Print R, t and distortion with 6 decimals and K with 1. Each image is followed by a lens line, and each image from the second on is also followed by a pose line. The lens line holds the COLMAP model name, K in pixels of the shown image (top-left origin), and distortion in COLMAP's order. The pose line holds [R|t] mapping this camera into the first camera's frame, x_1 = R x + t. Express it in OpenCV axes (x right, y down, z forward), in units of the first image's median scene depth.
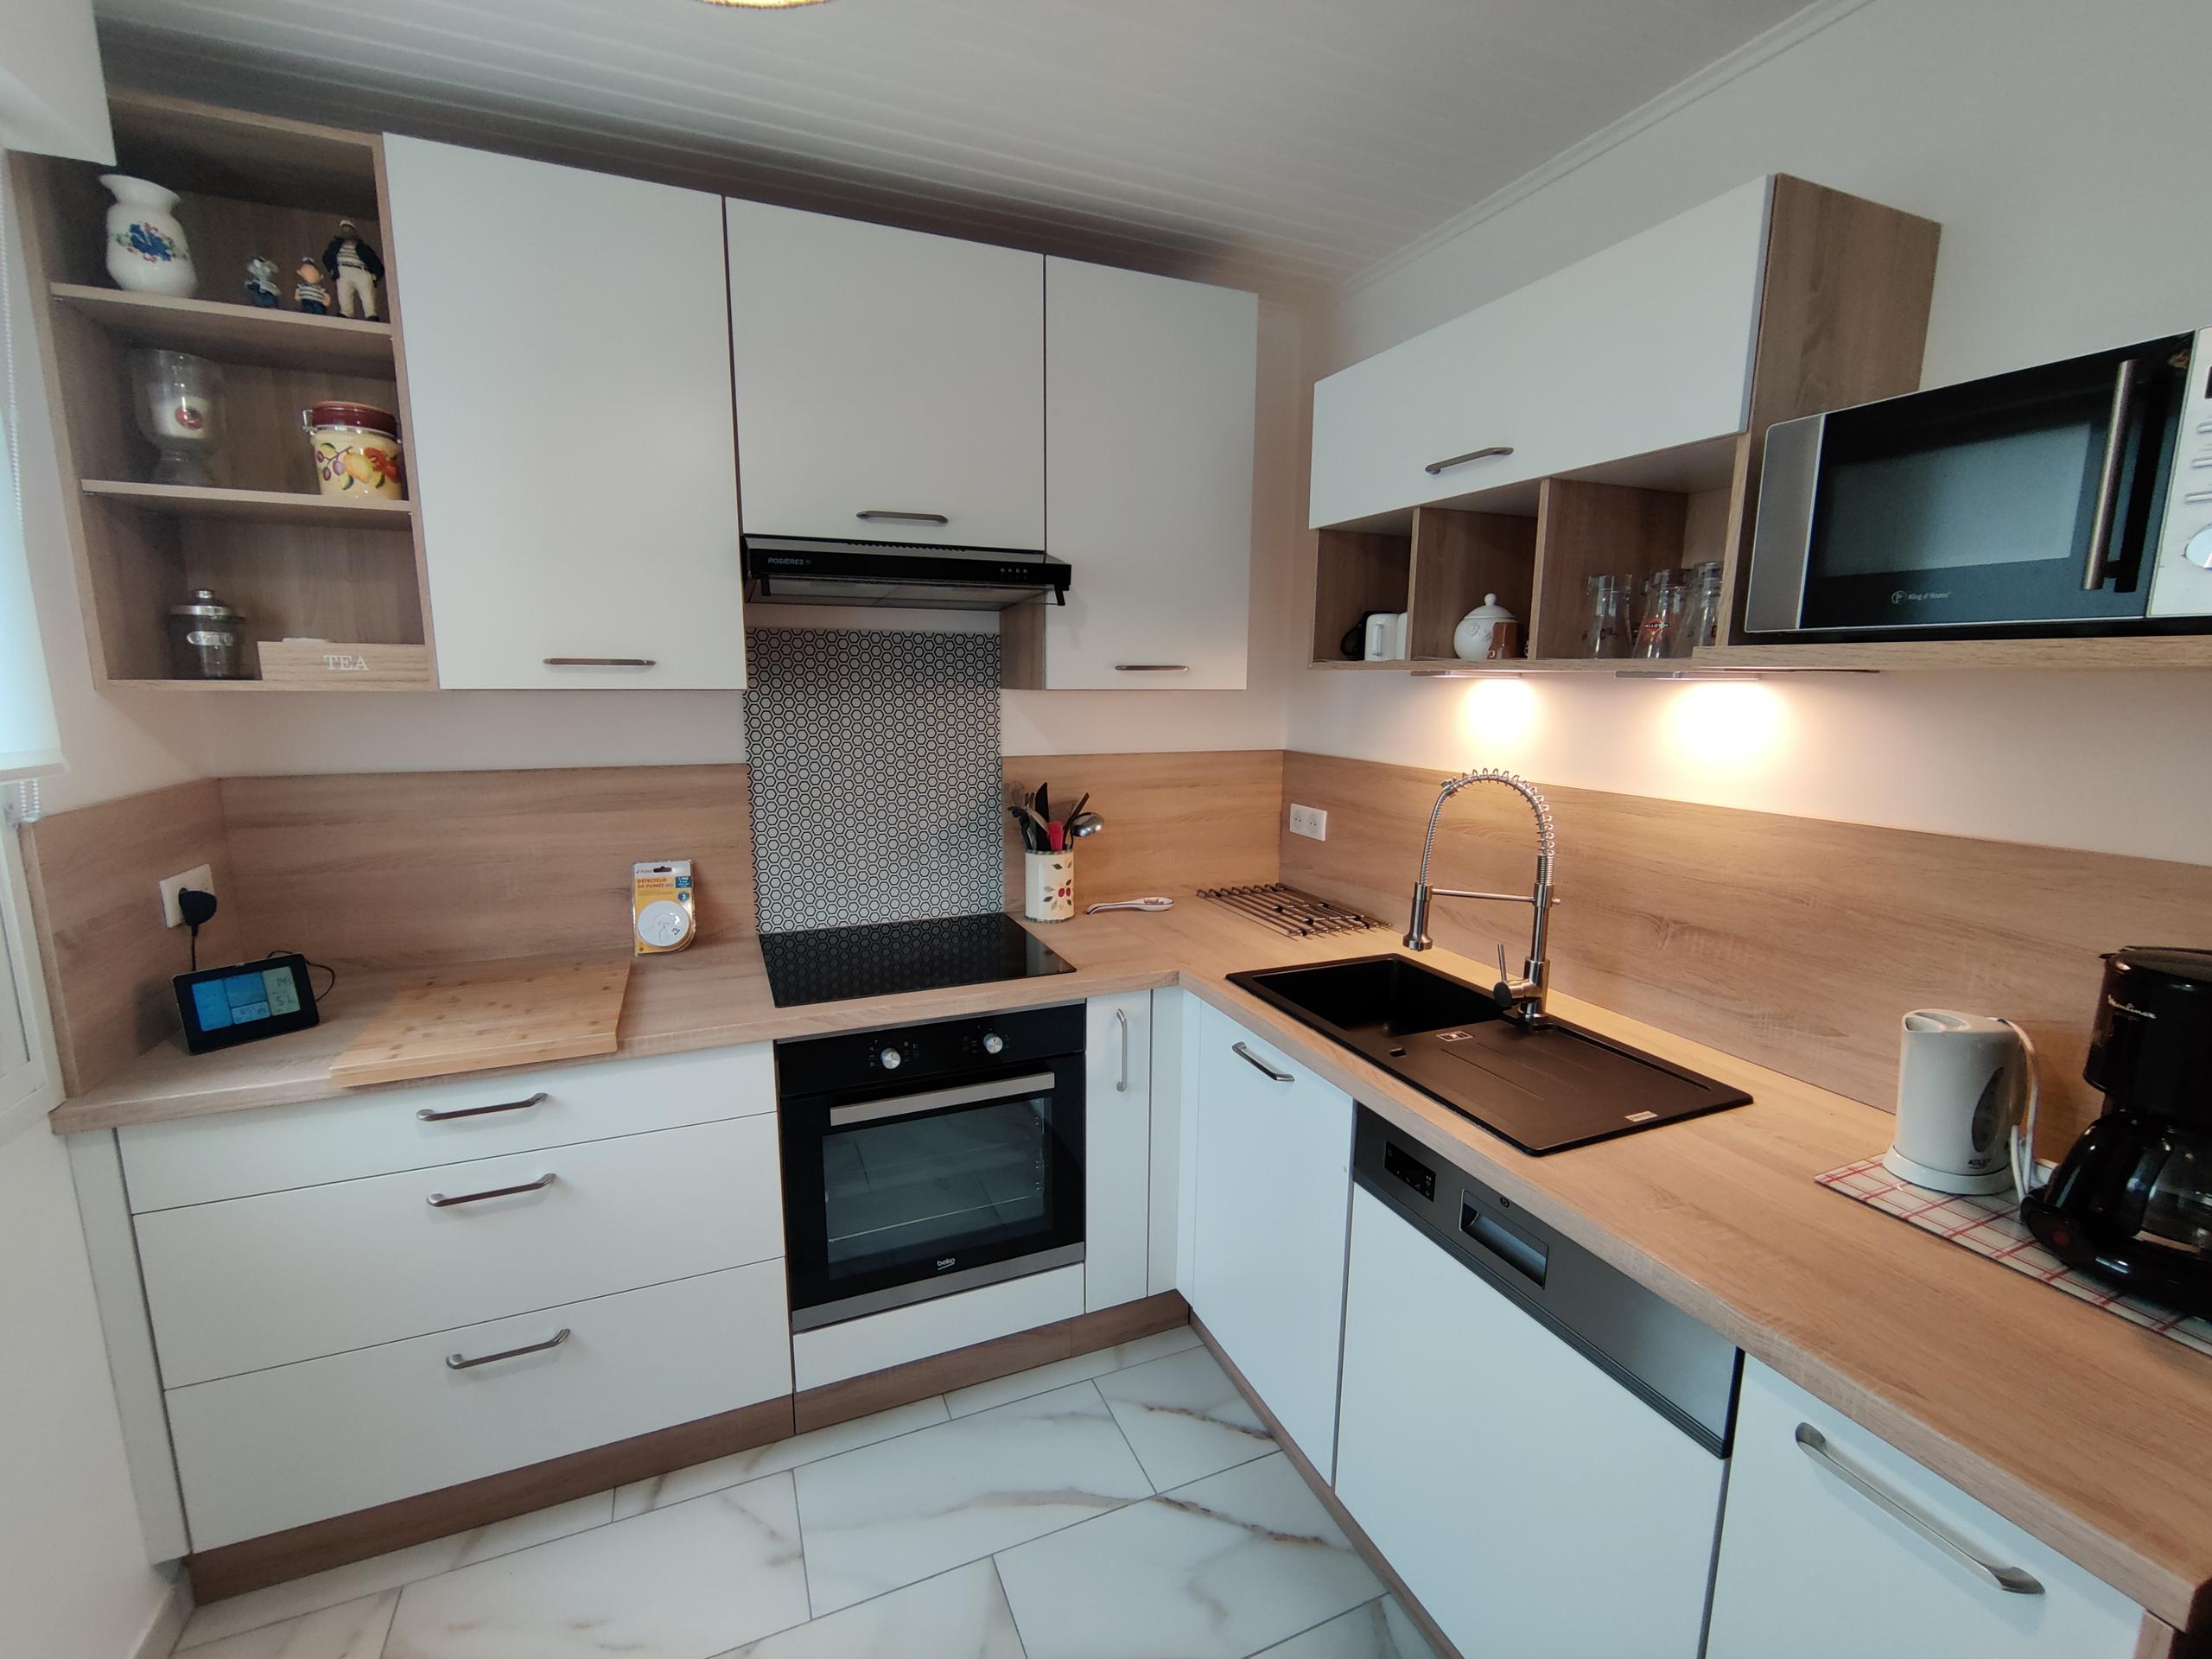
lens RADIAL K [[948.0, 0, 1106.0], [0, 948.0, 829.5], [0, 0, 1]] dist [-0.003699, 0.000040]
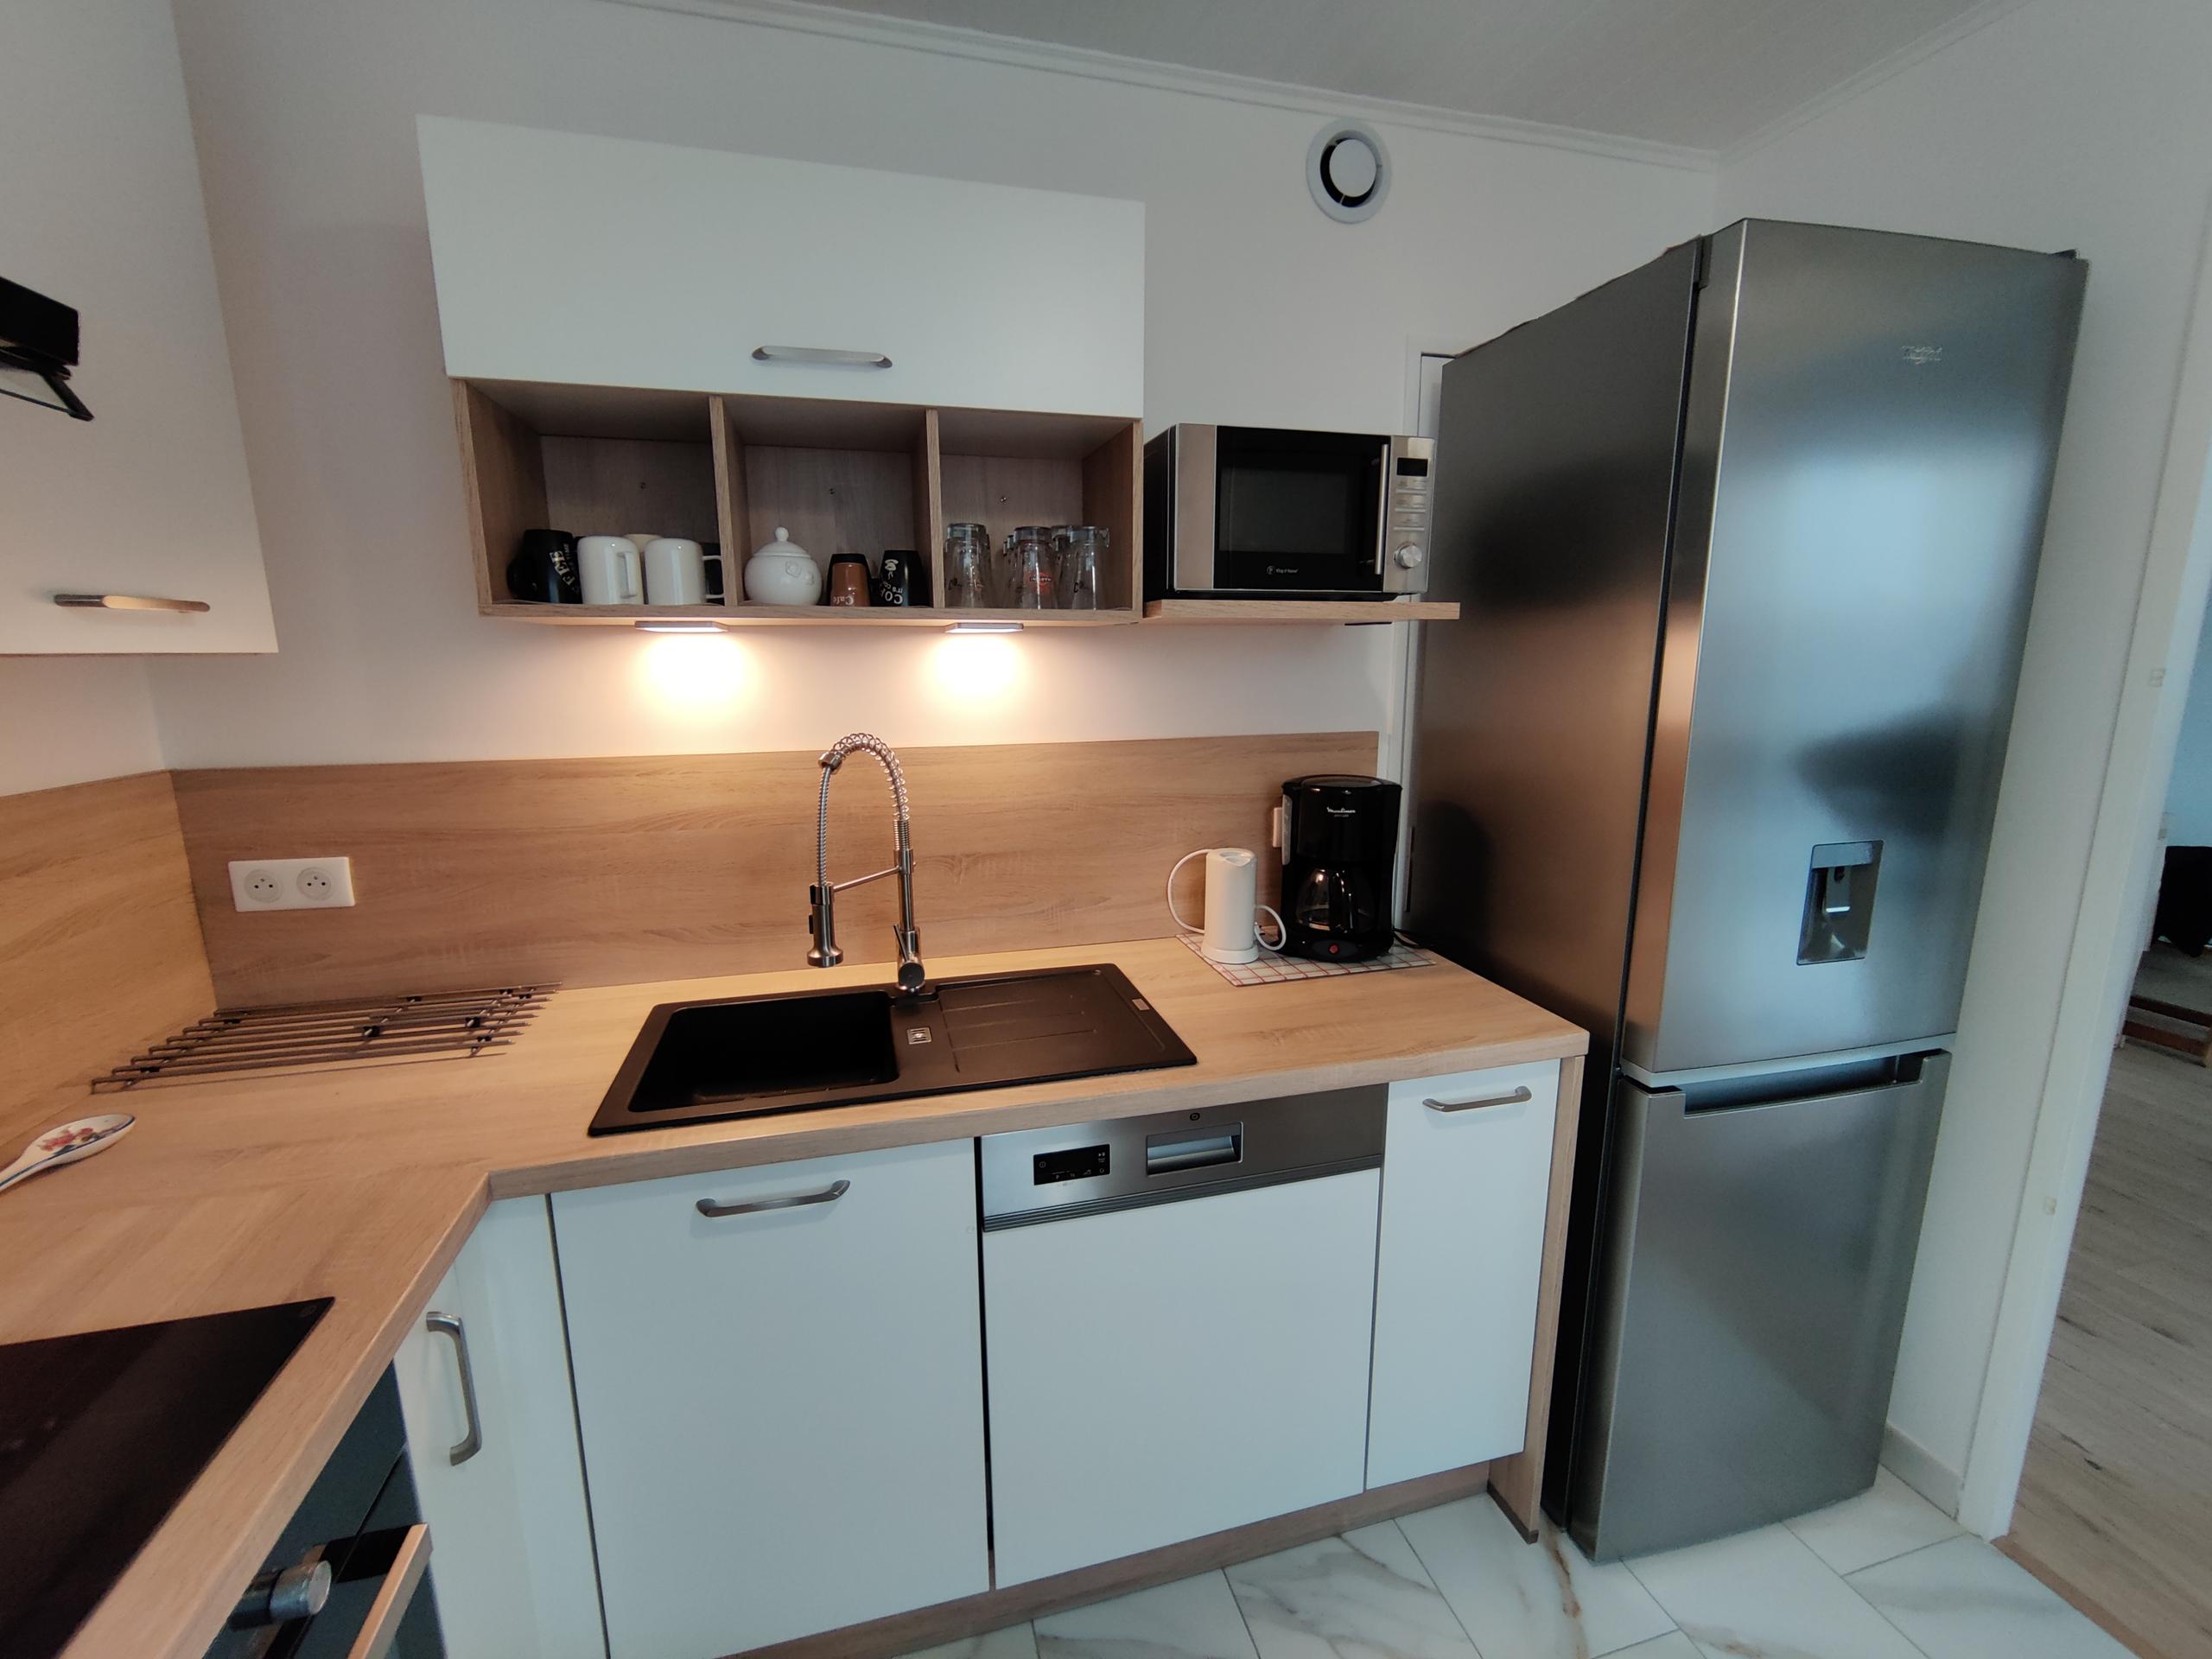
lens RADIAL K [[948.0, 0, 1106.0], [0, 948.0, 829.5], [0, 0, 1]] dist [-0.003699, 0.000040]
pose [[0.141483, -0.194827, 0.970580, -0.425798], [0.163591, 0.971564, 0.171178, -0.091524], [-0.976330, 0.134560, 0.169332, 0.646693]]
